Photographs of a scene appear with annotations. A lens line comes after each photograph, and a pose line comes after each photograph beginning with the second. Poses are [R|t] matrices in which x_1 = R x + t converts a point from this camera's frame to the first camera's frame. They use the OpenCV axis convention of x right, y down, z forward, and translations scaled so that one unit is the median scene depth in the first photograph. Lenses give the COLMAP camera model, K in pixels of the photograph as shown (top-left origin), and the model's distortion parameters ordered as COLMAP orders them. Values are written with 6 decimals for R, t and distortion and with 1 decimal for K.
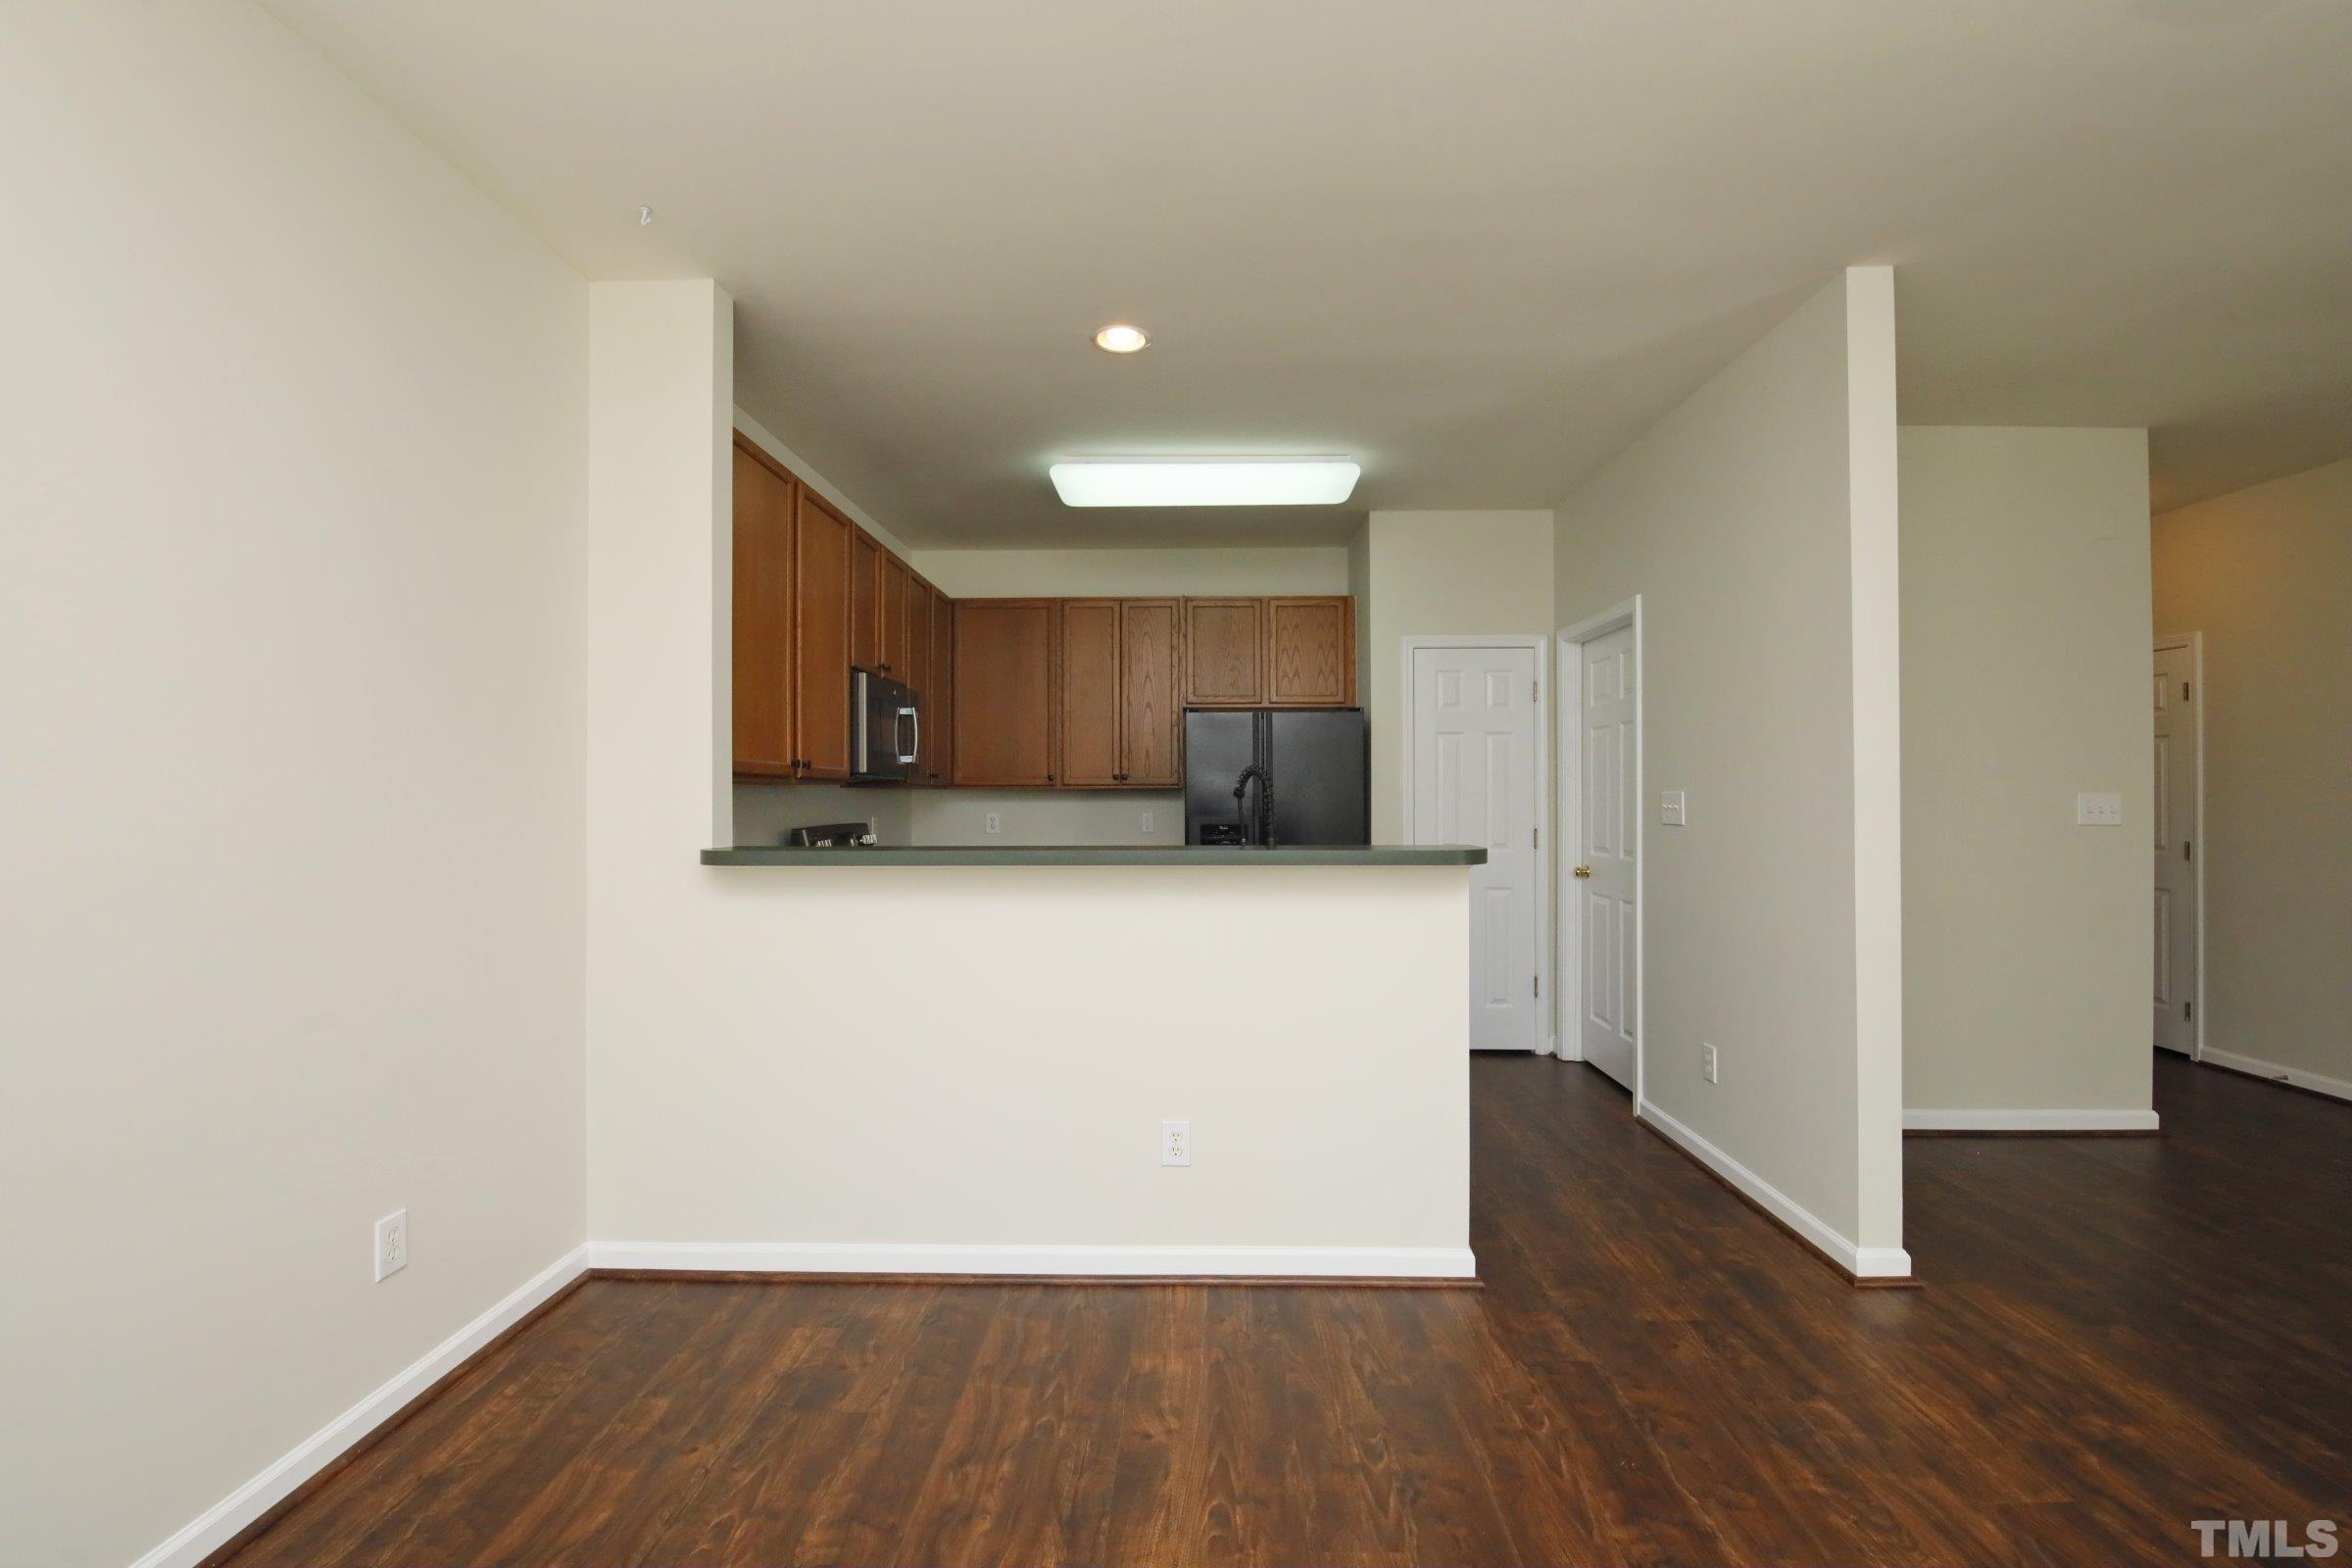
lens RADIAL K [[1048.7, 0, 1198.4], [0, 1048.7, 787.2], [0, 0, 1]] dist [-0.001874, -0.008422]
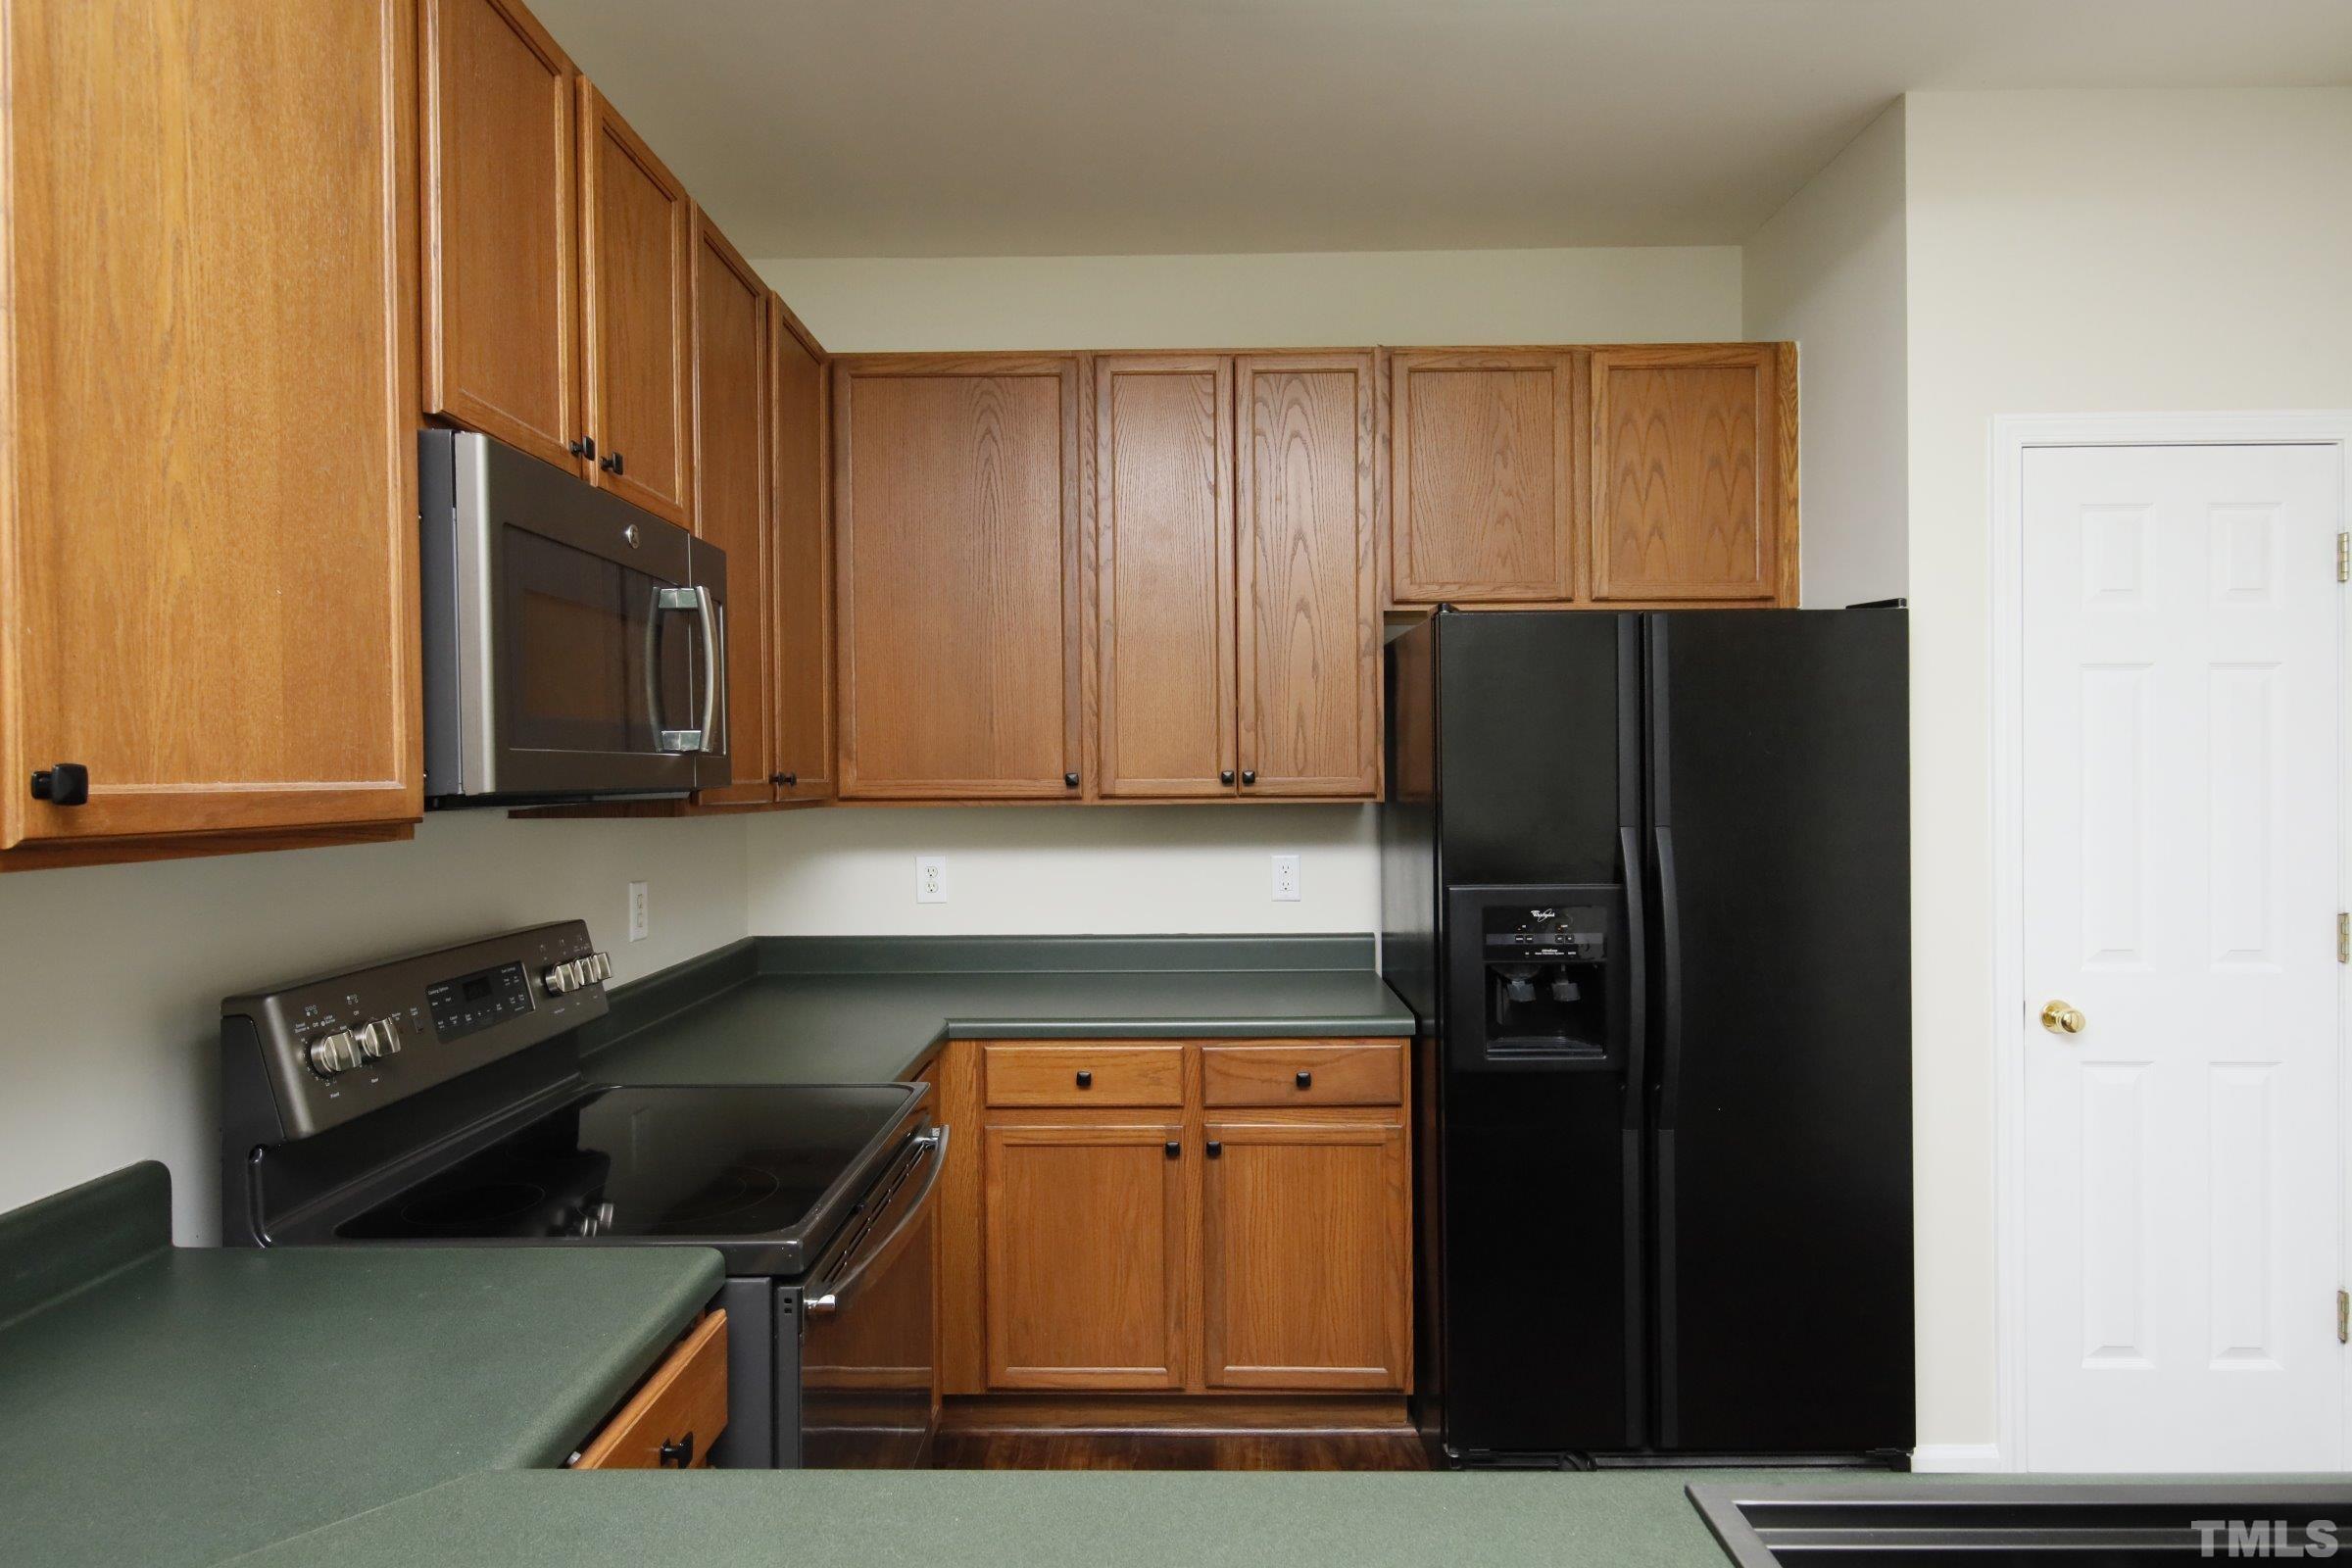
lens RADIAL K [[1048.7, 0, 1155.3], [0, 1048.7, 786.9], [0, 0, 1]] dist [-0.001874, -0.008422]
pose [[0.999816, -0.005259, 0.018426, -0.115112], [0.004807, 0.999688, 0.024519, -0.016282], [-0.018549, -0.024426, 0.999530, 0.581373]]
